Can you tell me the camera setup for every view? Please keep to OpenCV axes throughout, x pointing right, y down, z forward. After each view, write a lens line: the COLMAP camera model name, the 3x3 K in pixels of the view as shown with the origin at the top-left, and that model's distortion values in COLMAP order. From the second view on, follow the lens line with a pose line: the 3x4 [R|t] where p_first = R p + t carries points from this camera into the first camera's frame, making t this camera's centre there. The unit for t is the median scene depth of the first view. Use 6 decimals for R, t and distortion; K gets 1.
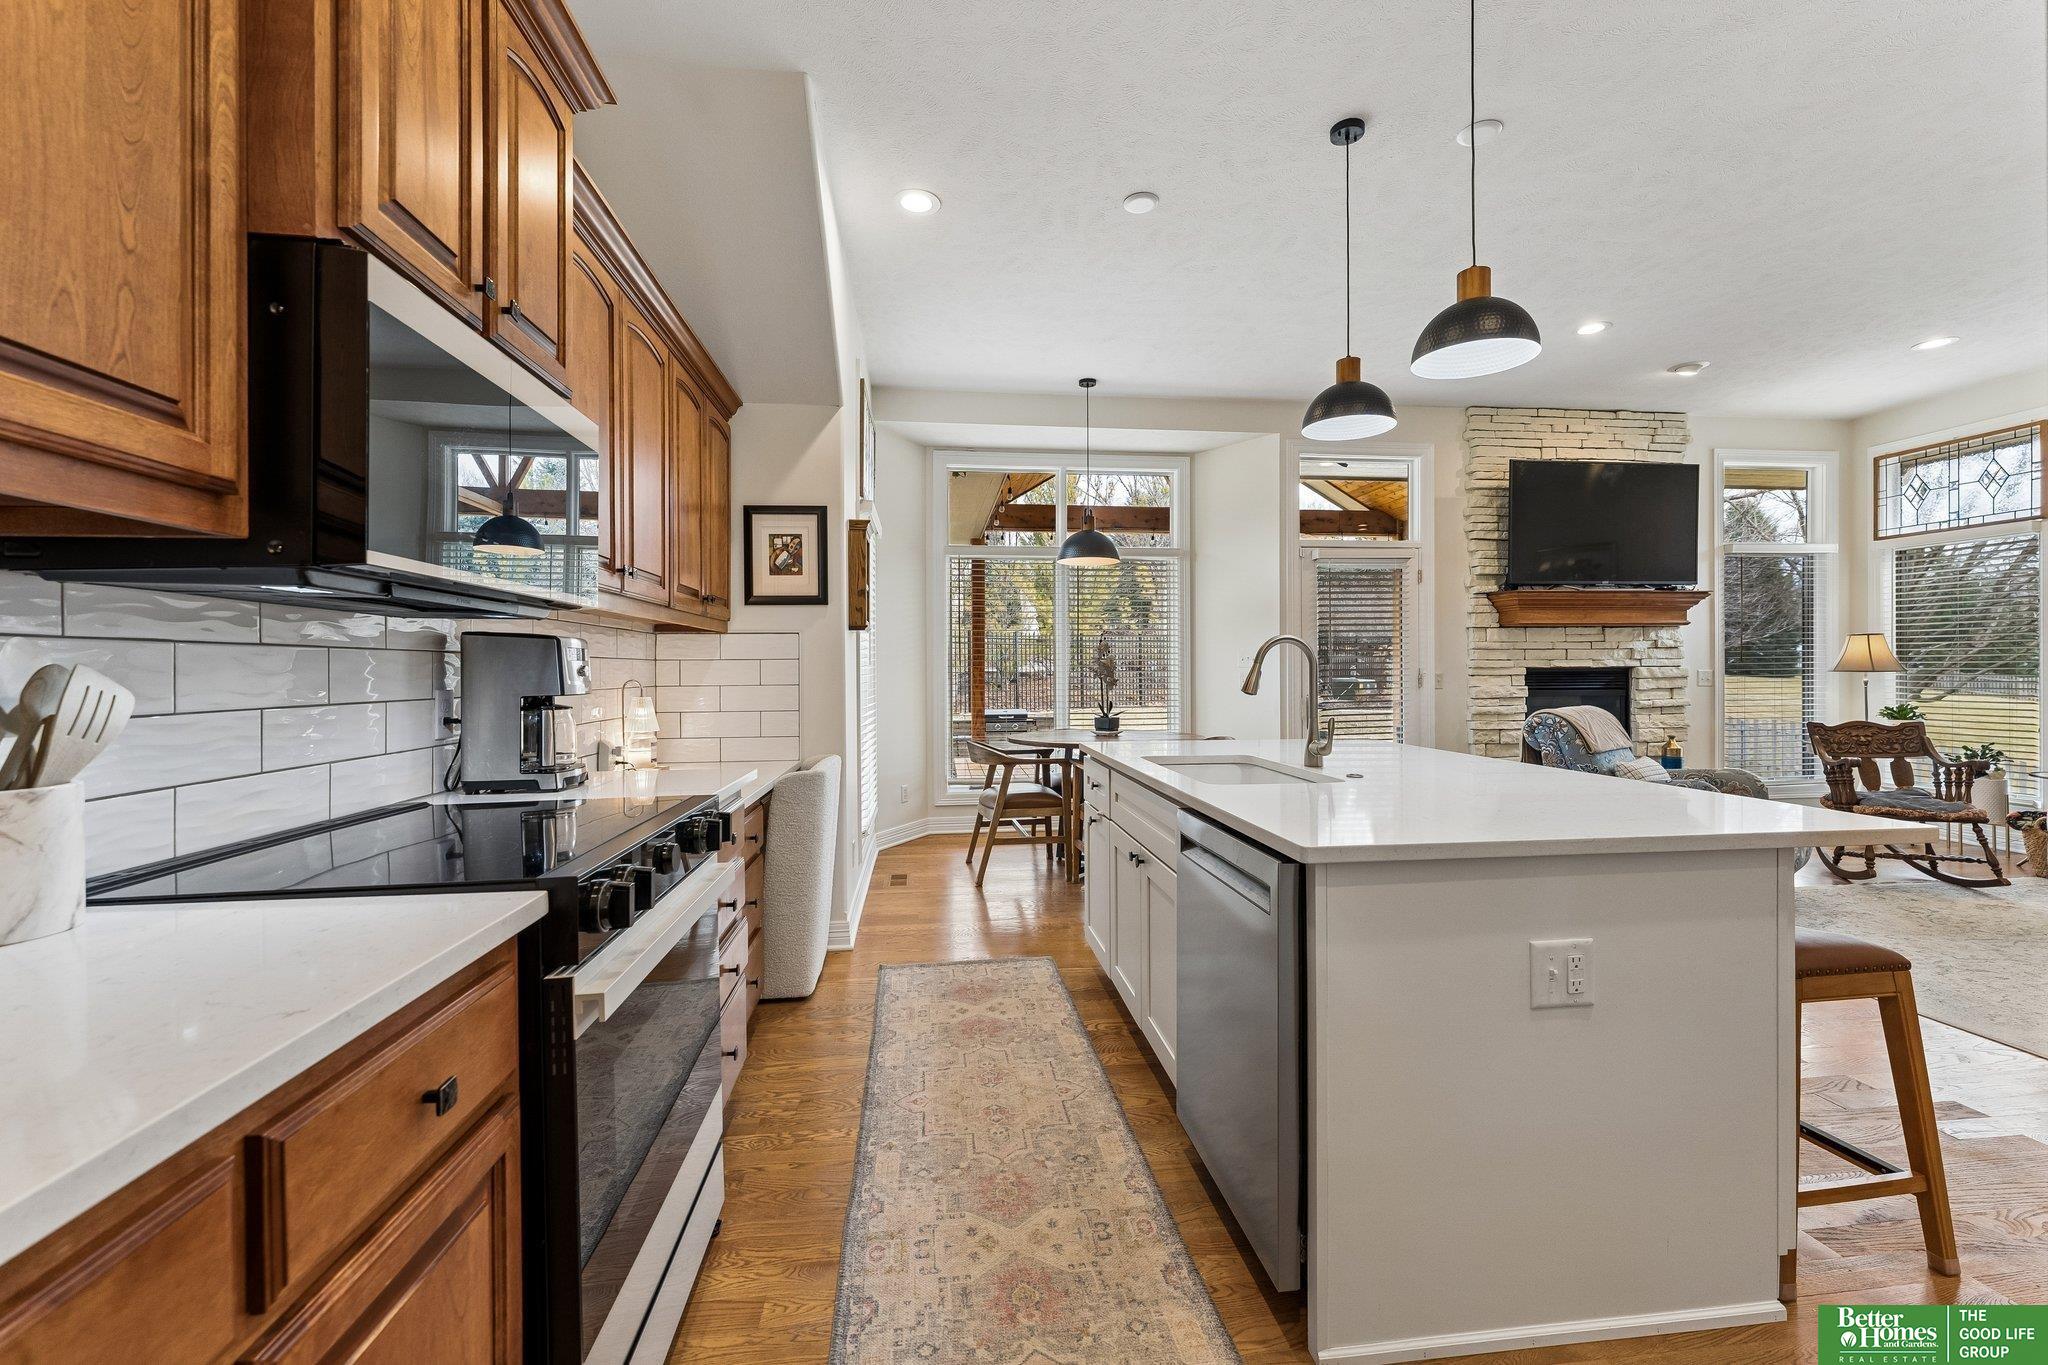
lens RADIAL K [[834.4, 0, 1027.5], [0, 834.4, 661.4], [0, 0, 1]] dist [-0.000070, -0.000313]
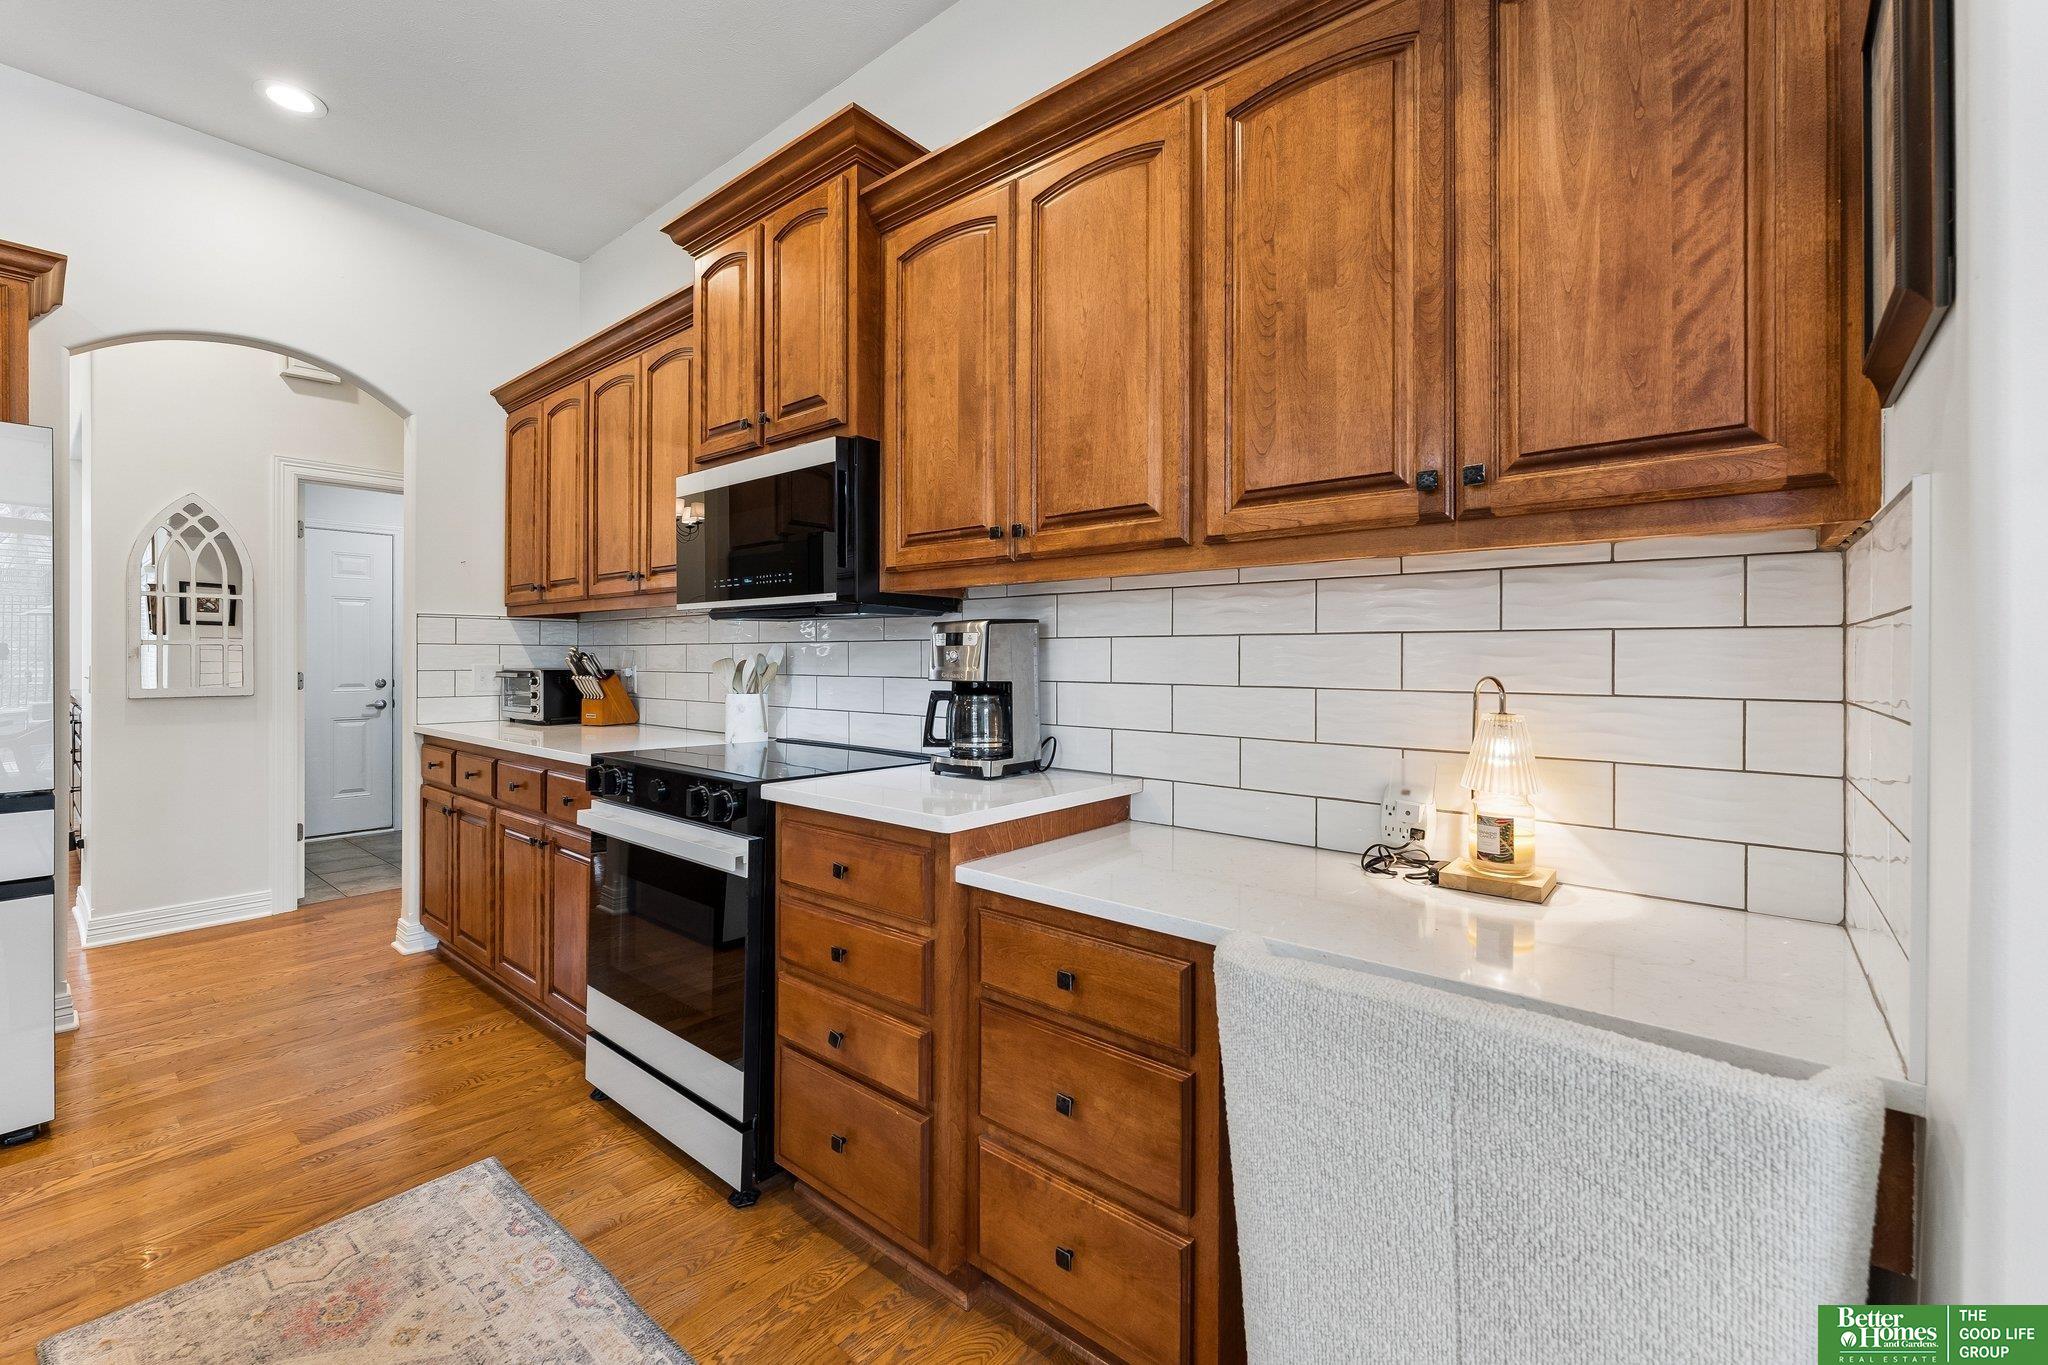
lens RADIAL K [[834.4, 0, 1027.5], [0, 834.4, 661.4], [0, 0, 1]] dist [-0.000070, -0.000313]
pose [[-0.721989, 0.004797, -0.691888, 0.075948], [0.004832, 0.999987, 0.001891, 0.011362], [0.691888, -0.001978, -0.722002, 1.965419]]
